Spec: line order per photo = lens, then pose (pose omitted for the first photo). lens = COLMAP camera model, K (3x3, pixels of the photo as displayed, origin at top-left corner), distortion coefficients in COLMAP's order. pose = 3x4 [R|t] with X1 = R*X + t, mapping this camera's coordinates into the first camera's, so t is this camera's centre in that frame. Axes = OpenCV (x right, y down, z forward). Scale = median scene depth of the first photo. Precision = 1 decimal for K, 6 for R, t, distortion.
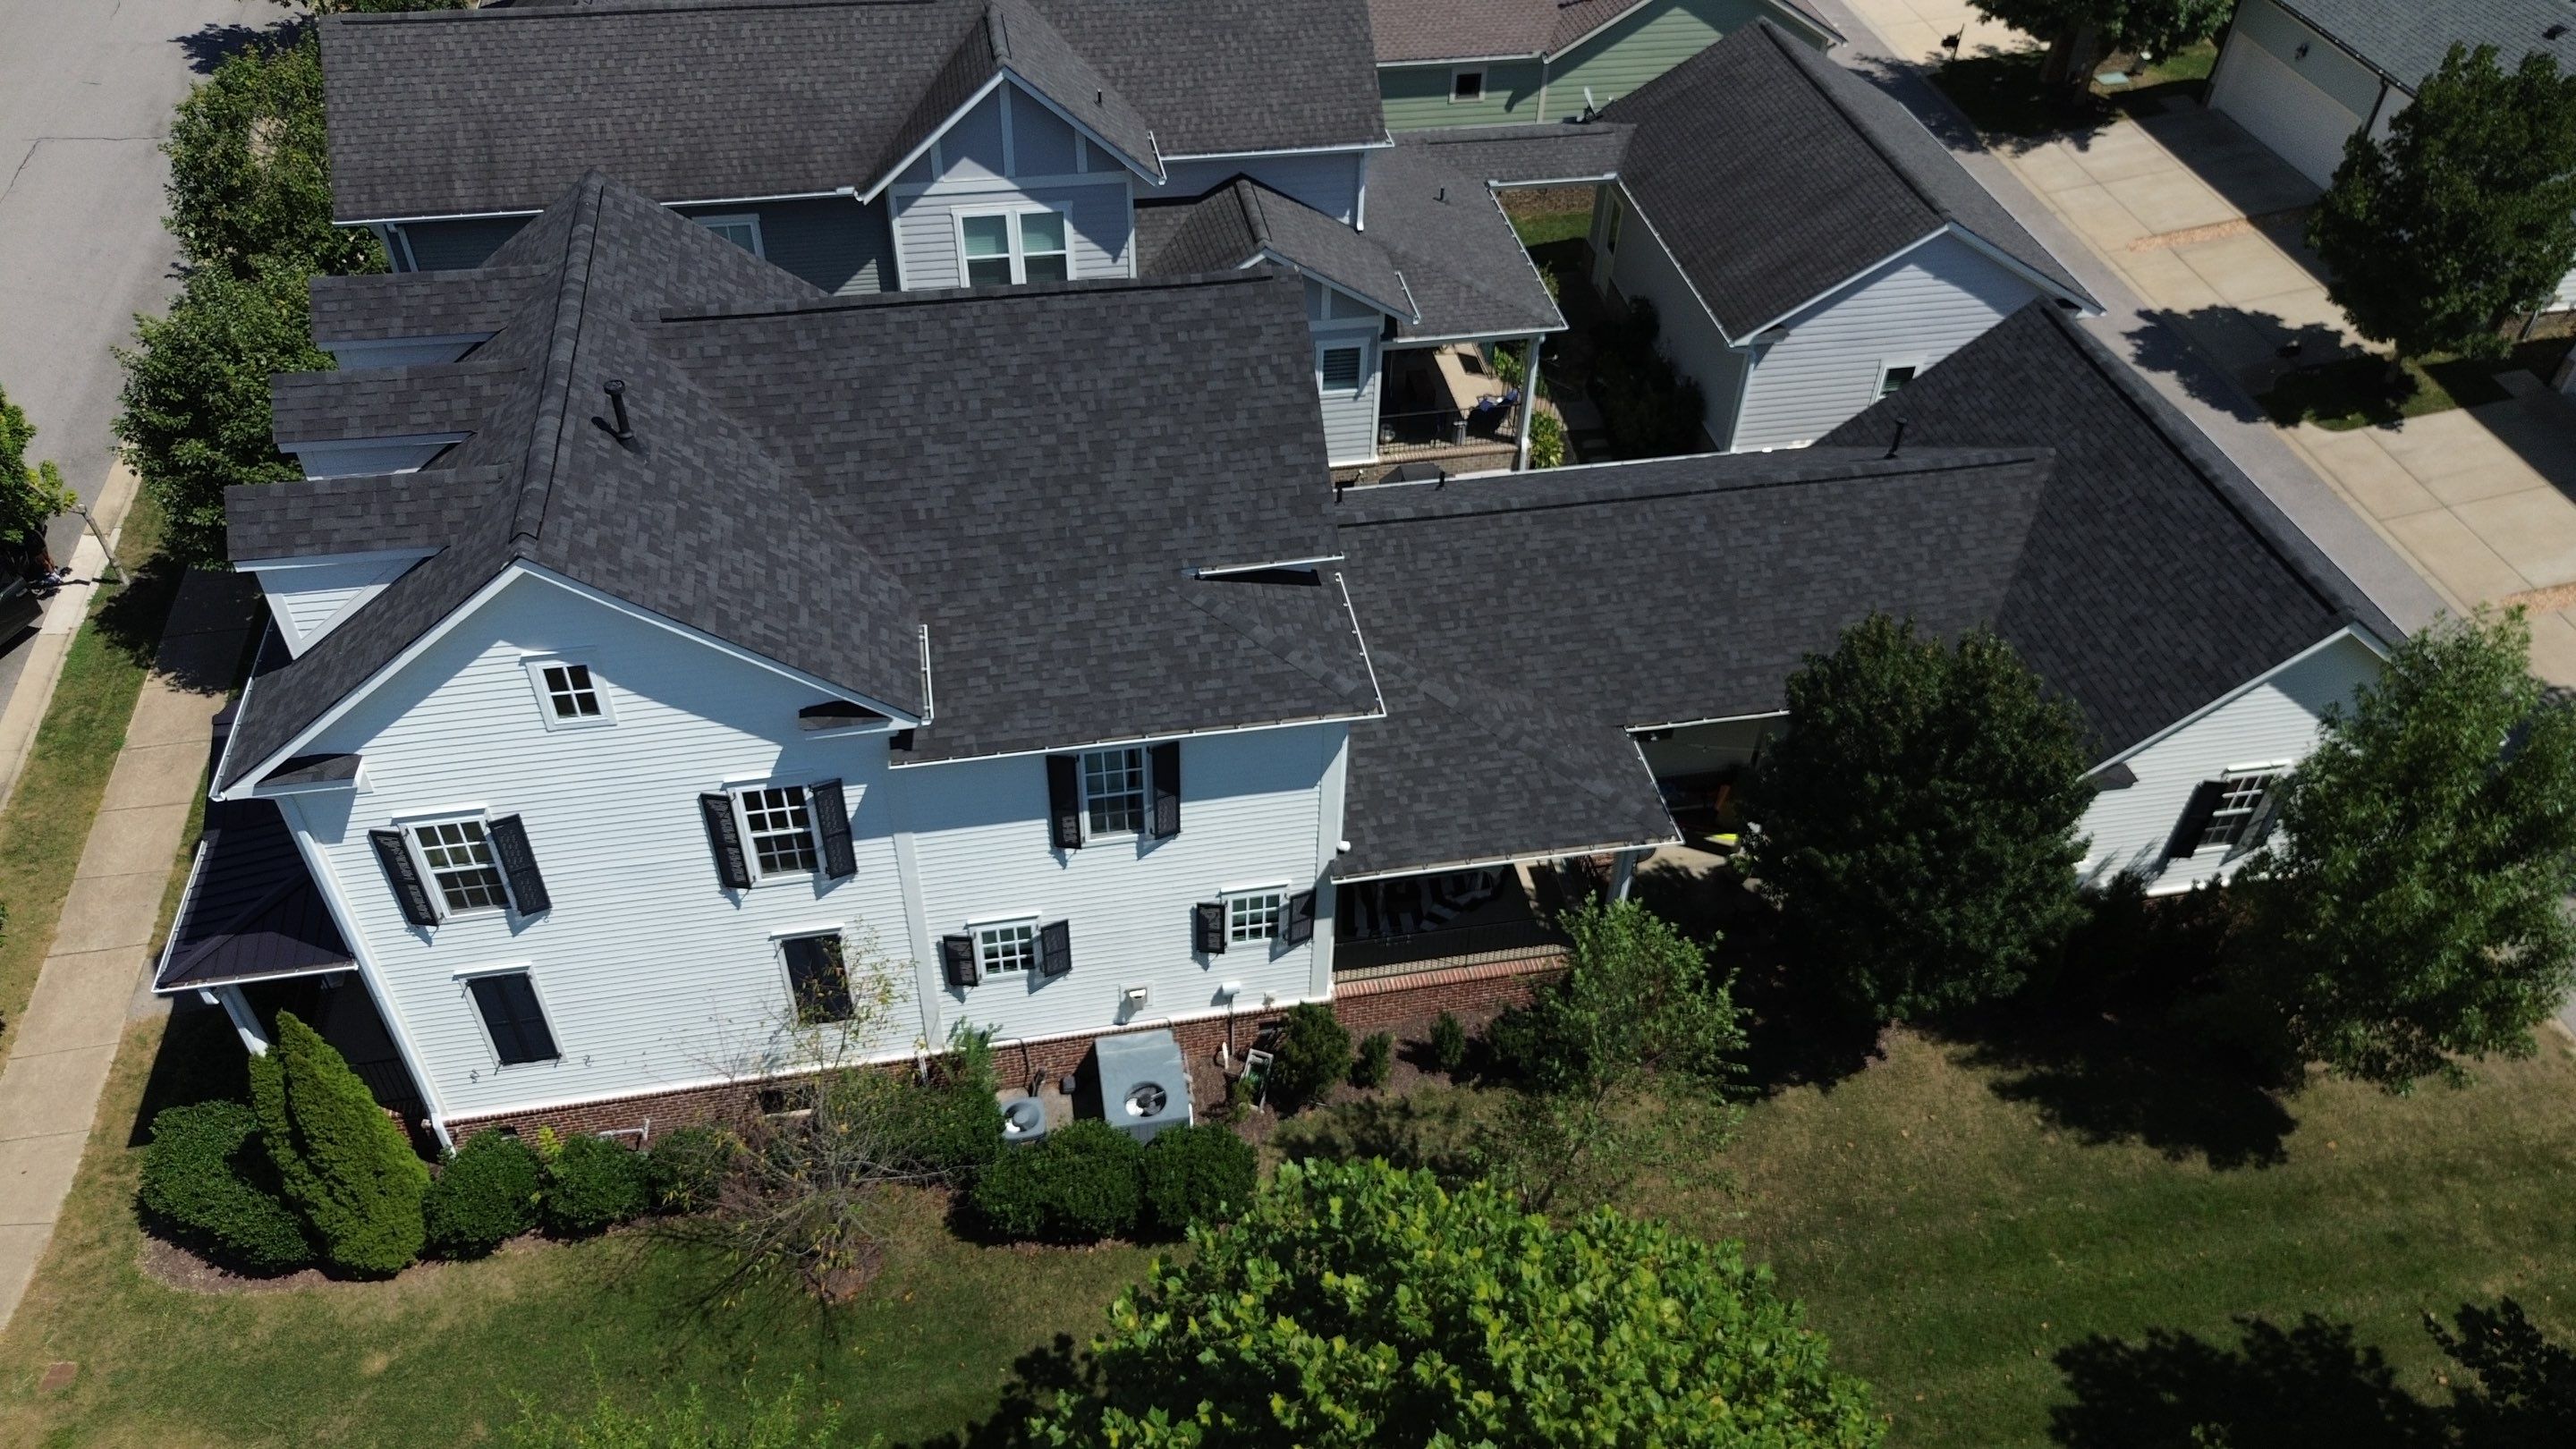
lens RADIAL K [[1824.1, 0, 1293.3], [0, 1824.1, 714.1], [0, 0, 1]] dist [0.093261, -0.106983]
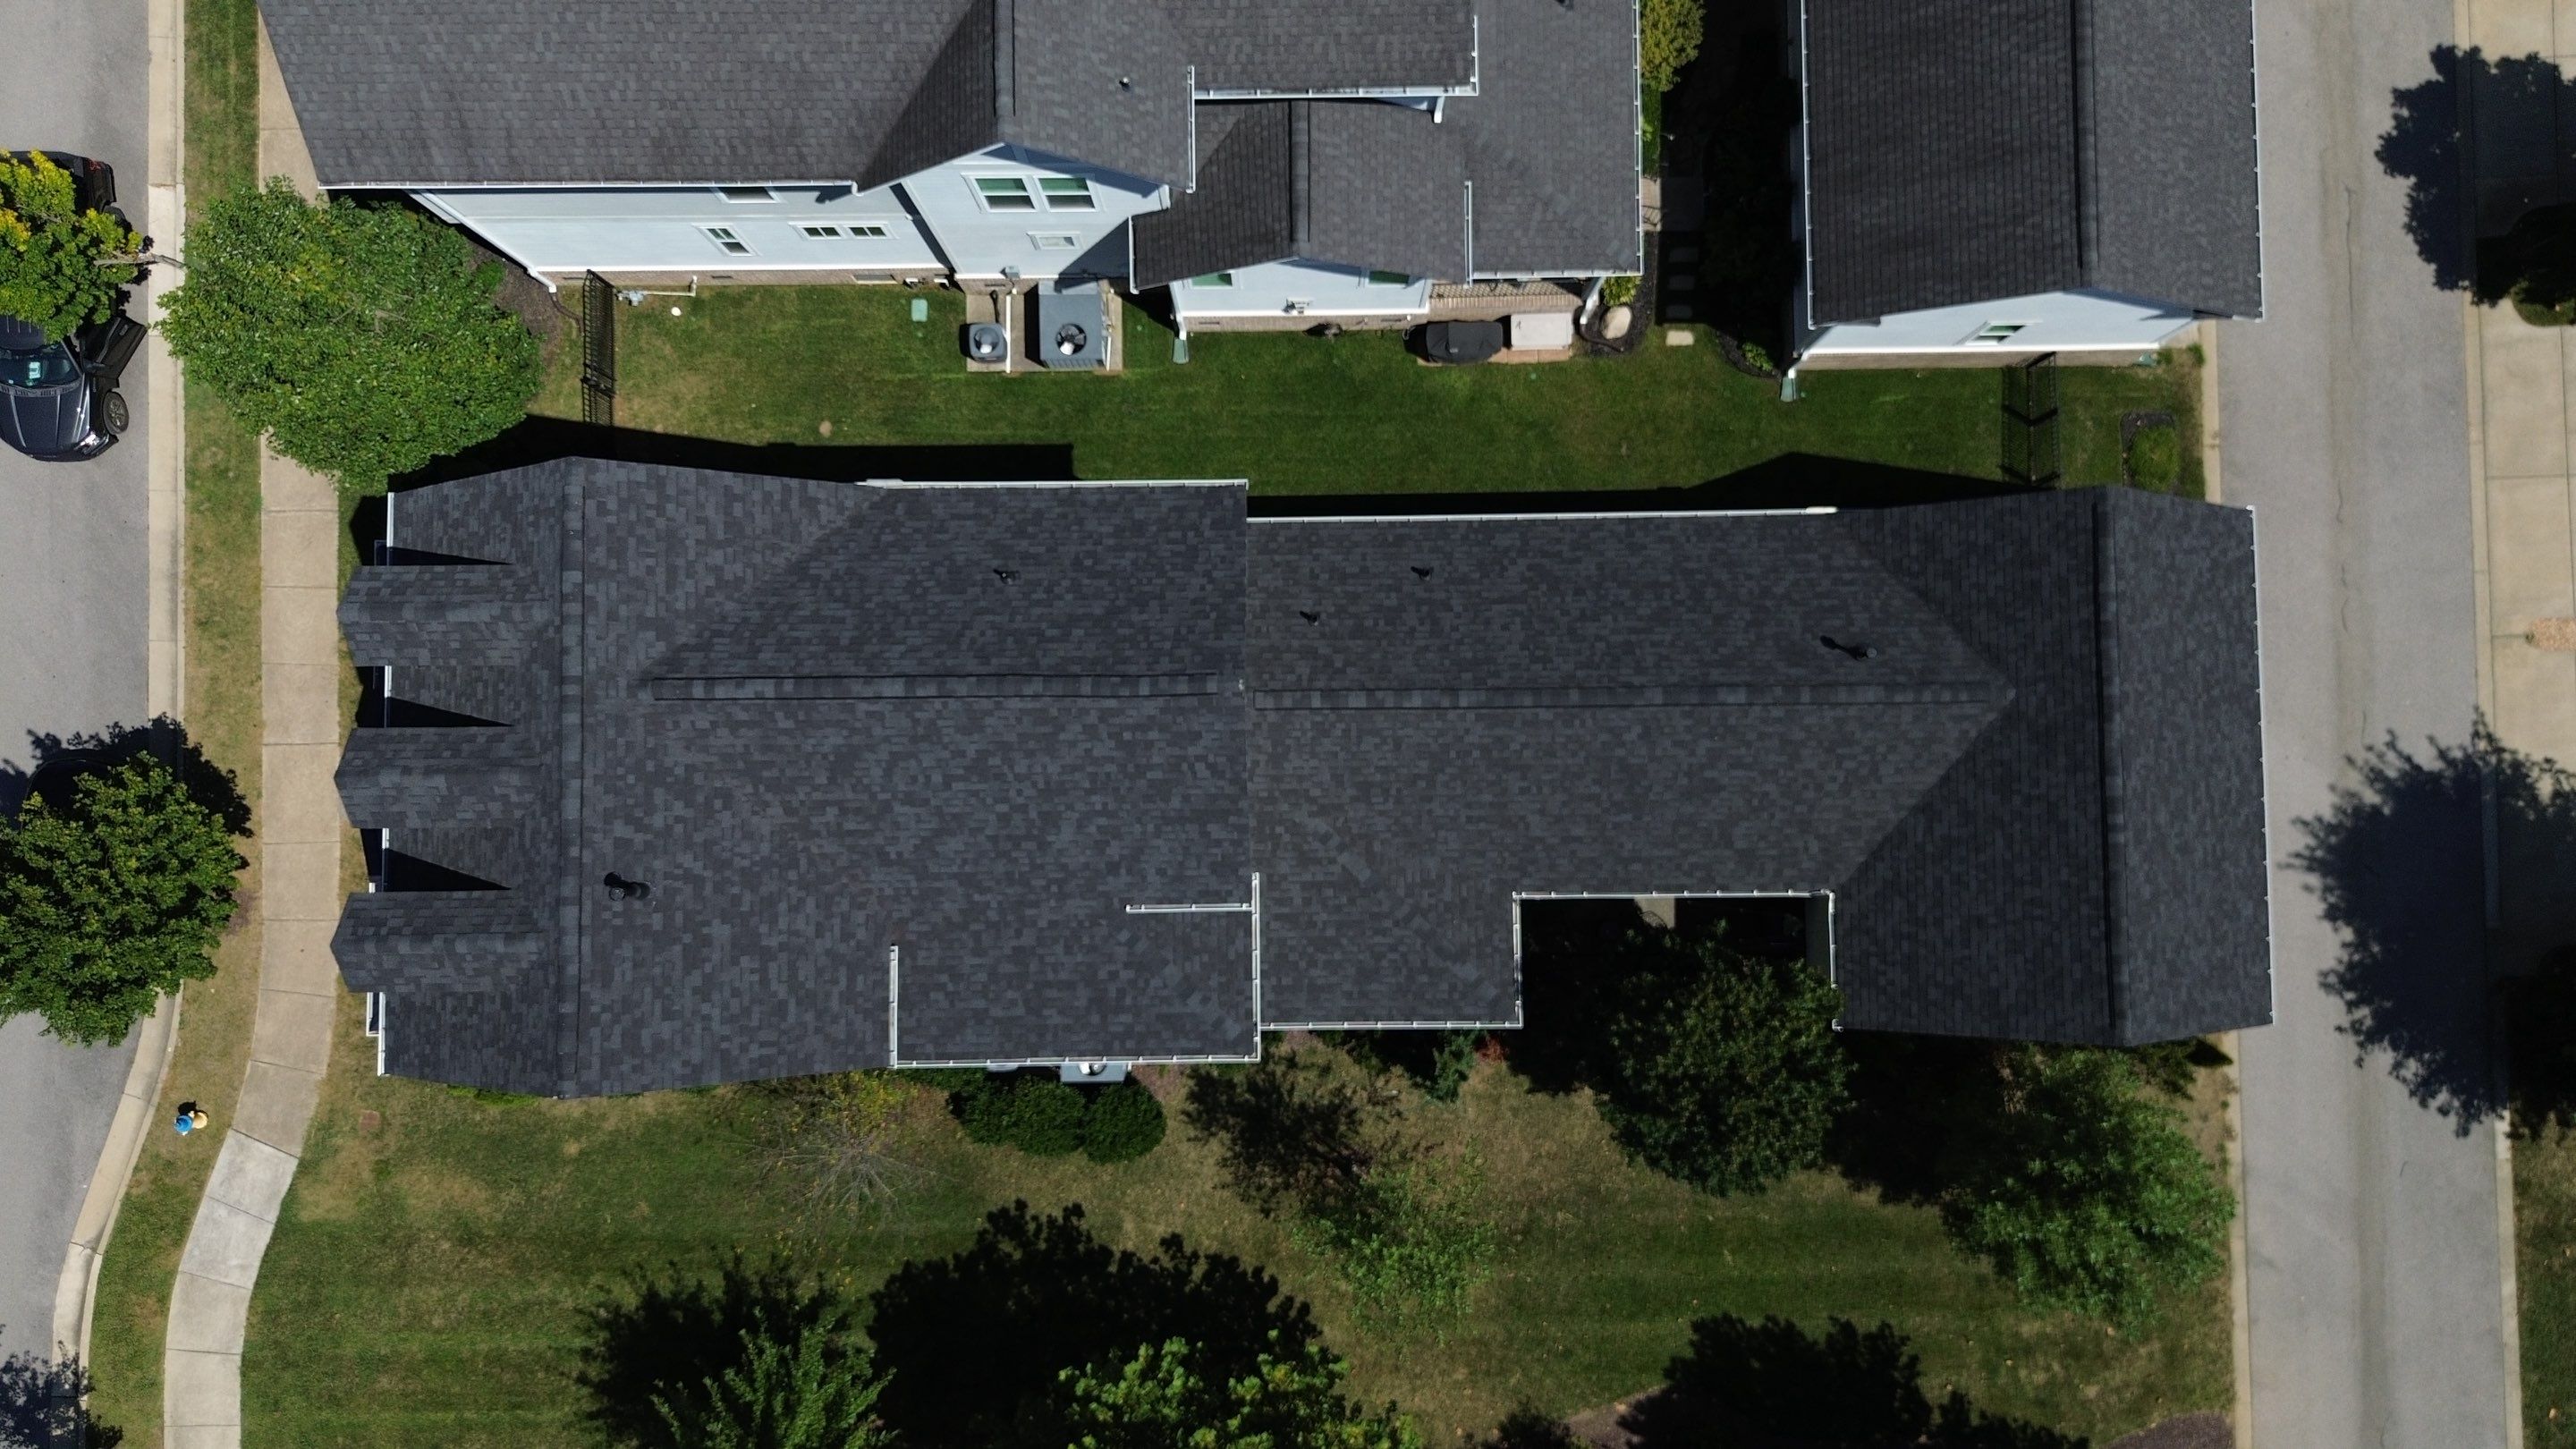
lens RADIAL K [[1933.0, 0, 1332.4], [0, 1933.0, 523.9], [0, 0, 1]] dist [0.127861, -0.204474]
pose [[0.983923, 0.174468, -0.038151, 0.081742], [-0.096623, 0.699700, 0.707873, -1.132413], [0.150196, -0.692806, 0.705309, 0.300708]]
